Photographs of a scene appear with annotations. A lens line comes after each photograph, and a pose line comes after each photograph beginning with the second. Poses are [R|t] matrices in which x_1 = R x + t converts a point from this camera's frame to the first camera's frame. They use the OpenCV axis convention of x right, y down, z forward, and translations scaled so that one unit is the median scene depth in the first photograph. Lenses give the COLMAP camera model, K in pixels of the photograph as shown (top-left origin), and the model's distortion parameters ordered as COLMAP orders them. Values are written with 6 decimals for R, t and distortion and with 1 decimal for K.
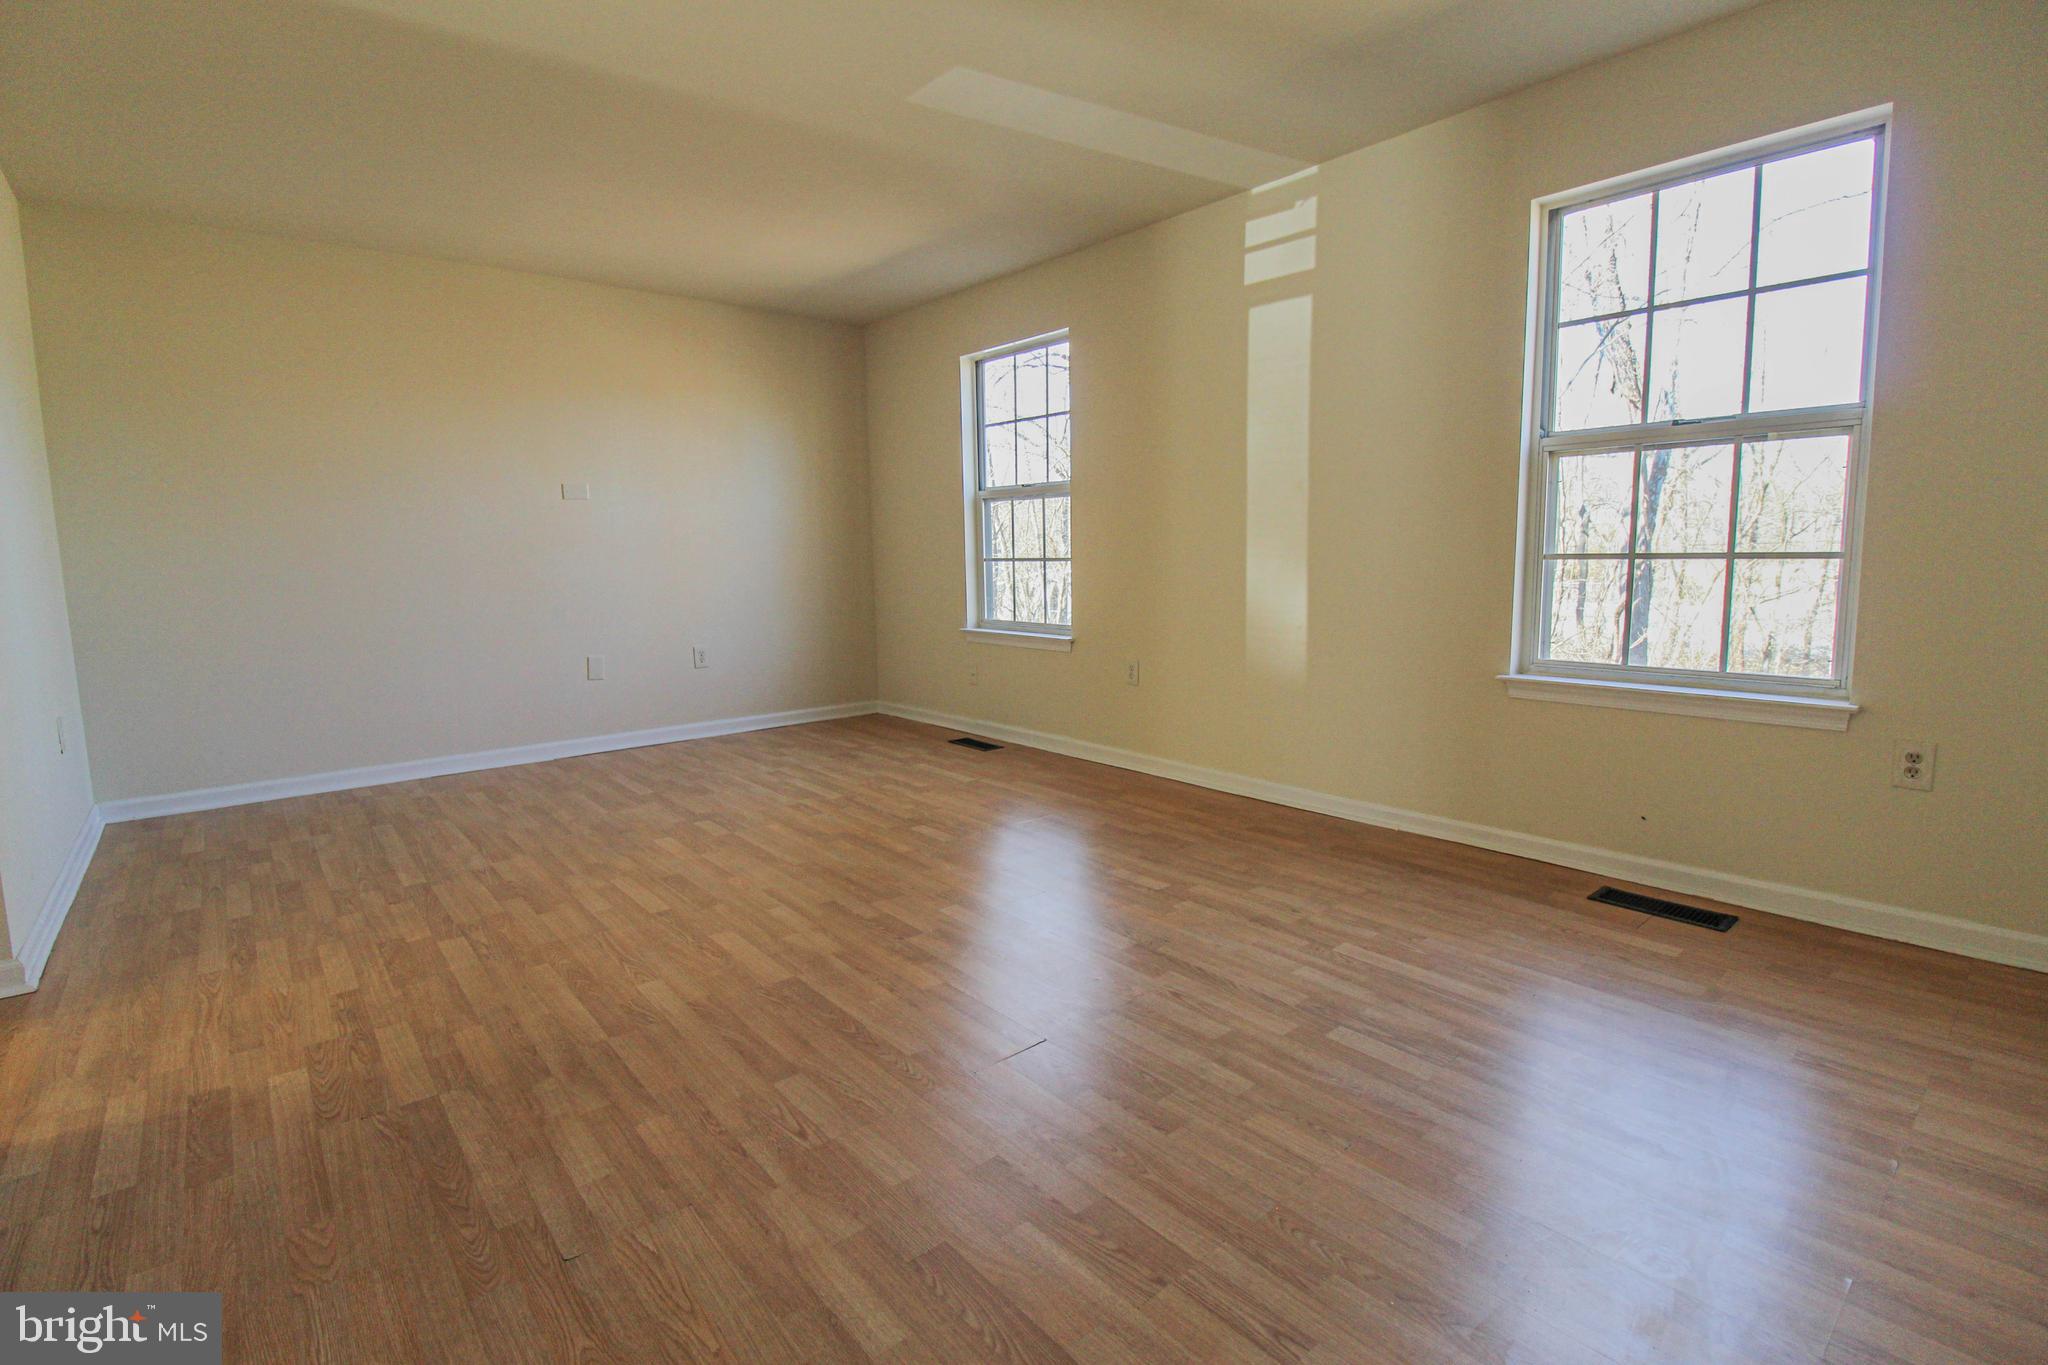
lens RADIAL K [[950.4, 0, 1013.7], [0, 950.4, 698.6], [0, 0, 1]] dist [0.000263, -0.010989]
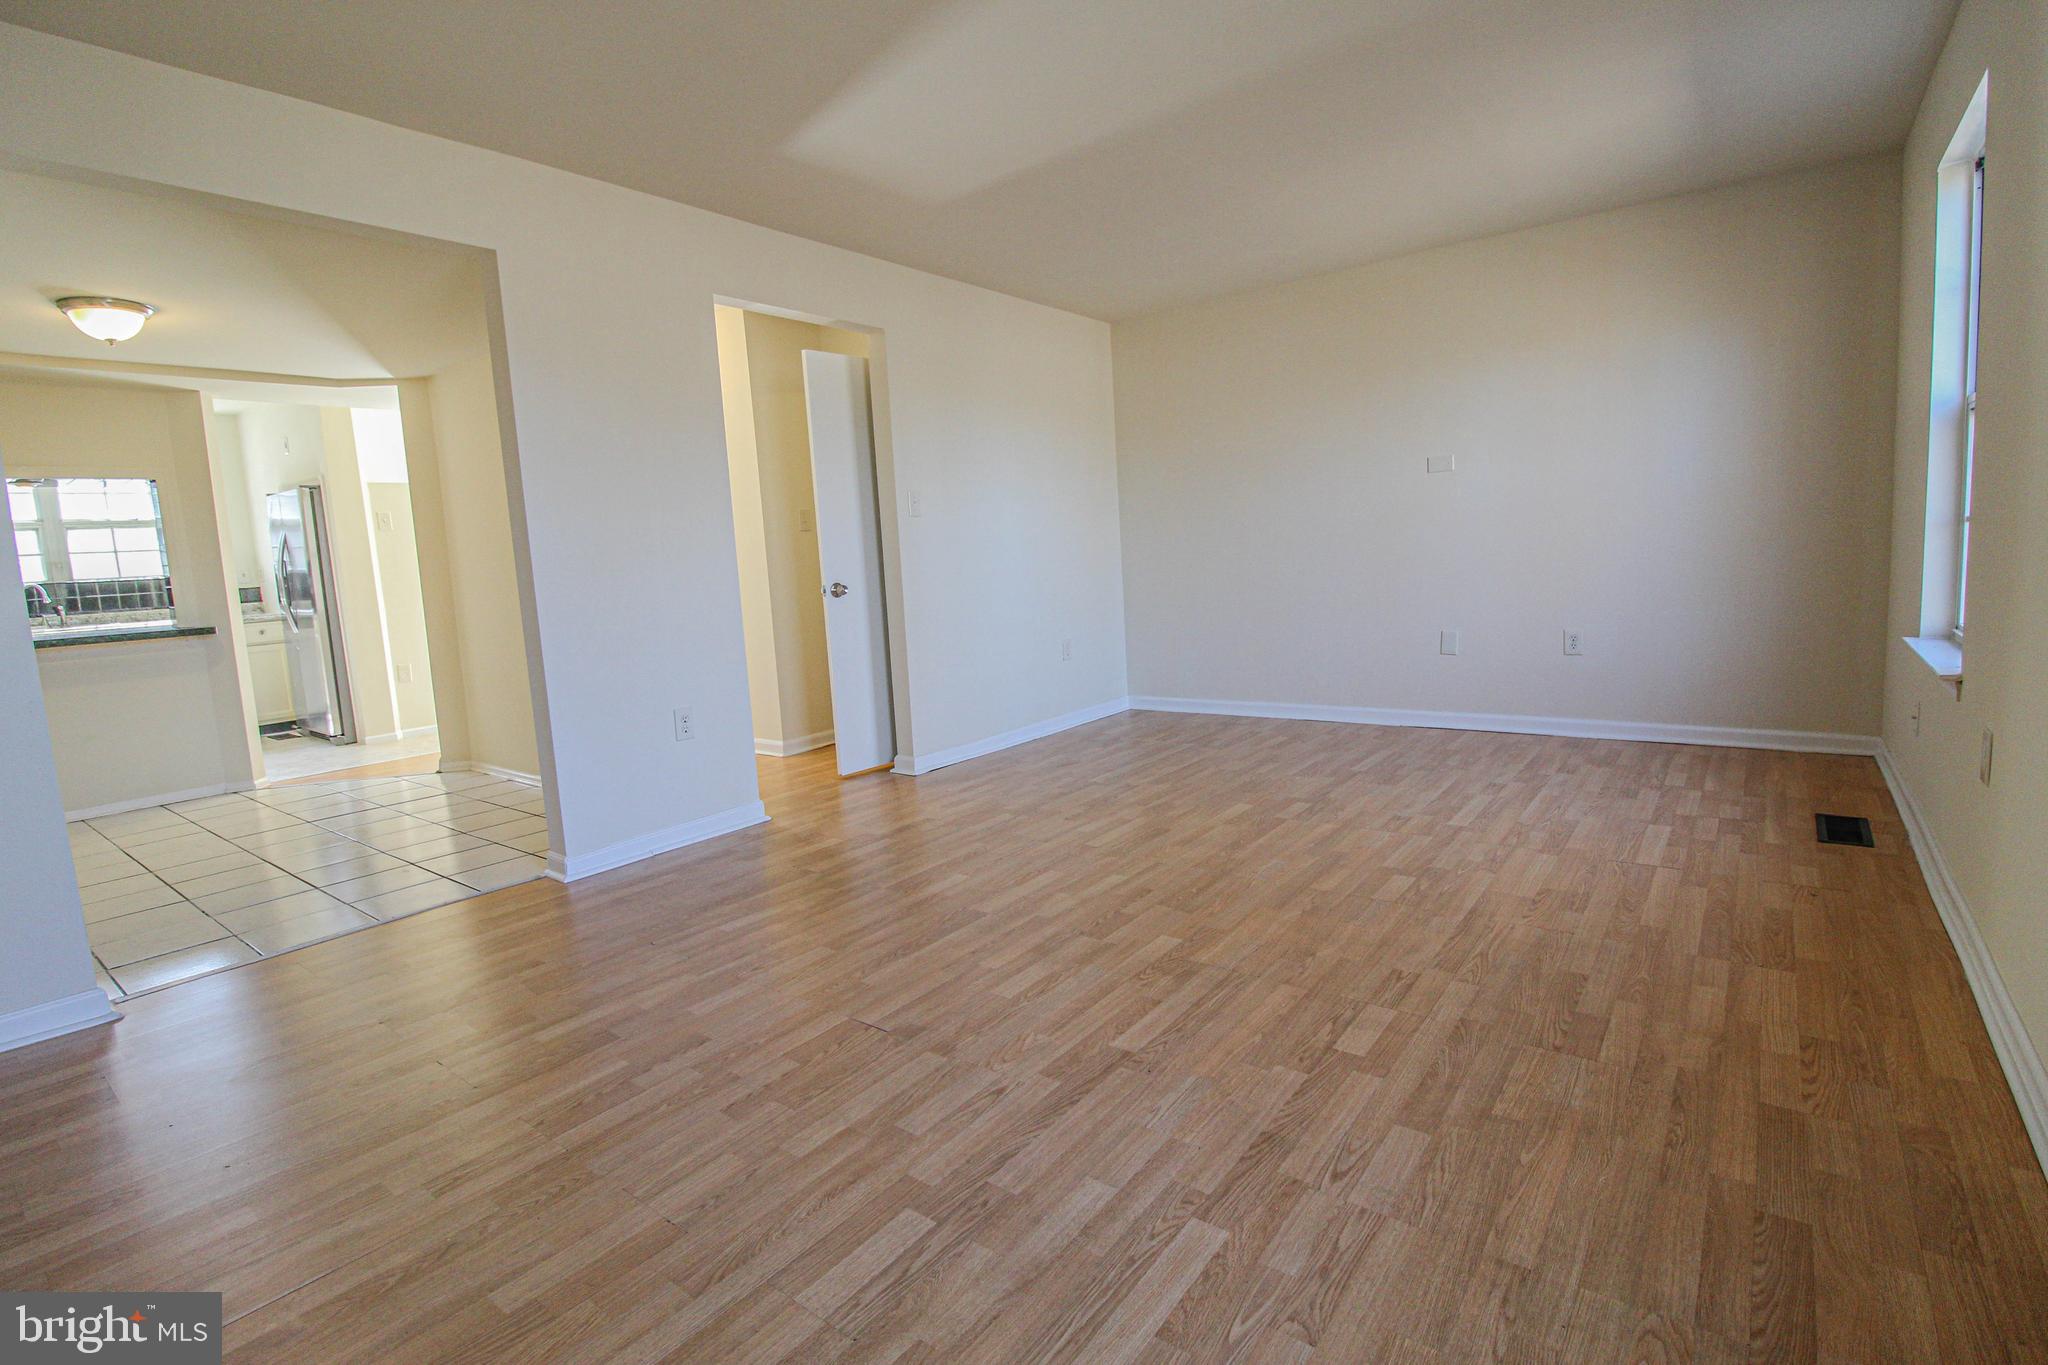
lens RADIAL K [[950.4, 0, 1018.4], [0, 950.4, 661.9], [0, 0, 1]] dist [0.000263, -0.010989]
pose [[0.198255, 0.111863, -0.973746, 0.783273], [-0.099330, 0.990644, 0.093580, -0.110767], [0.975104, 0.078169, 0.207512, 0.691866]]
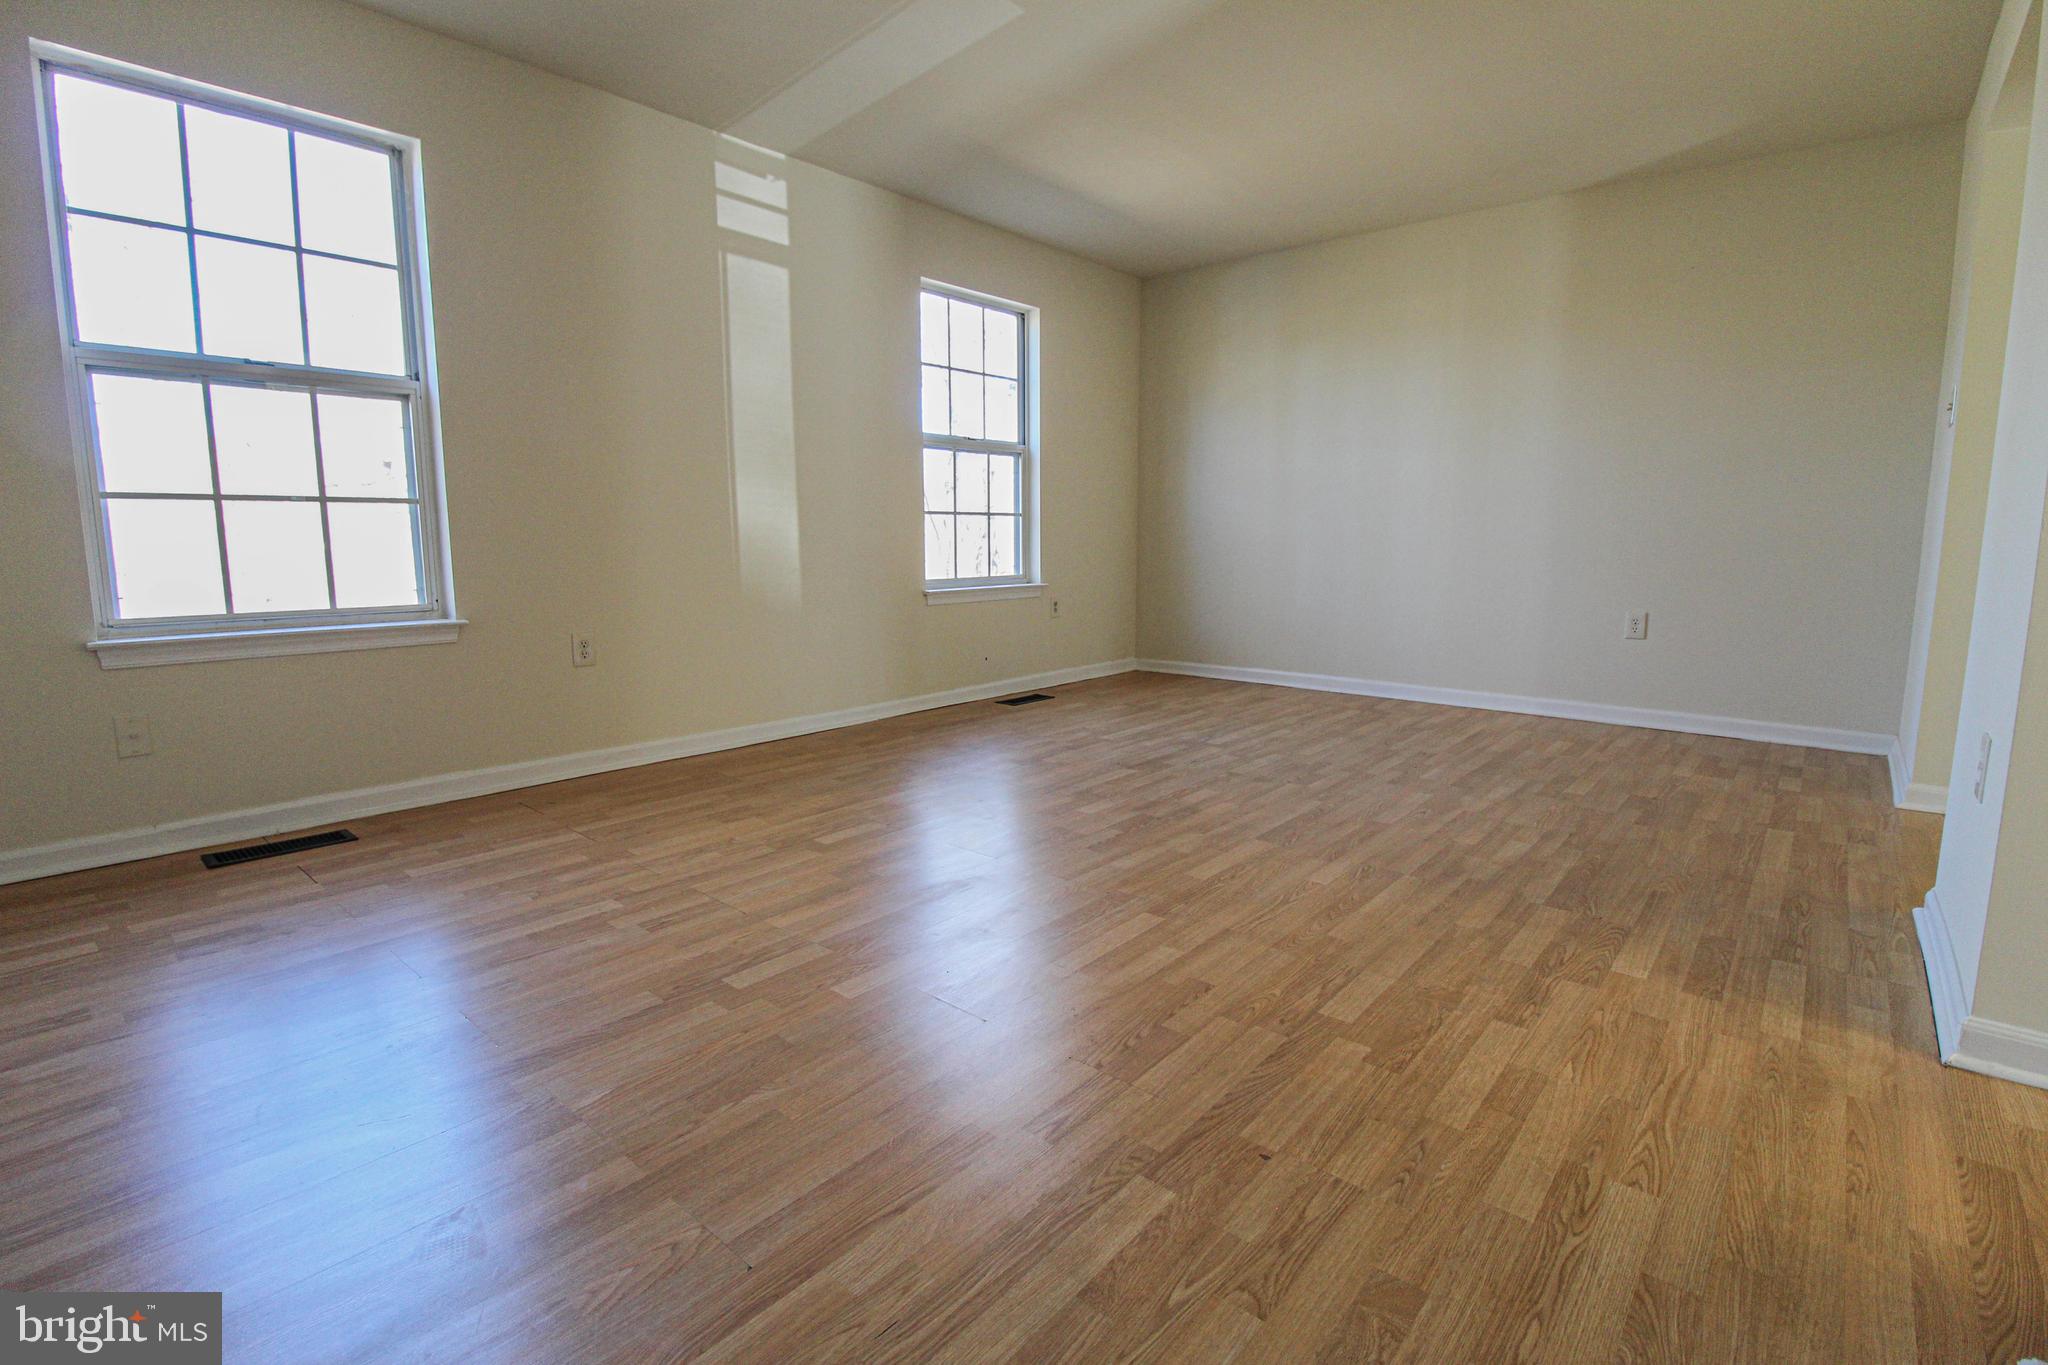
lens RADIAL K [[950.4, 0, 1012.5], [0, 950.4, 653.6], [0, 0, 1]] dist [0.000263, -0.010989]
pose [[-0.156589, -0.127119, 0.979449, -1.194281], [0.134144, 0.979756, 0.148605, -0.134917], [-0.978512, 0.154657, -0.136367, 1.278538]]
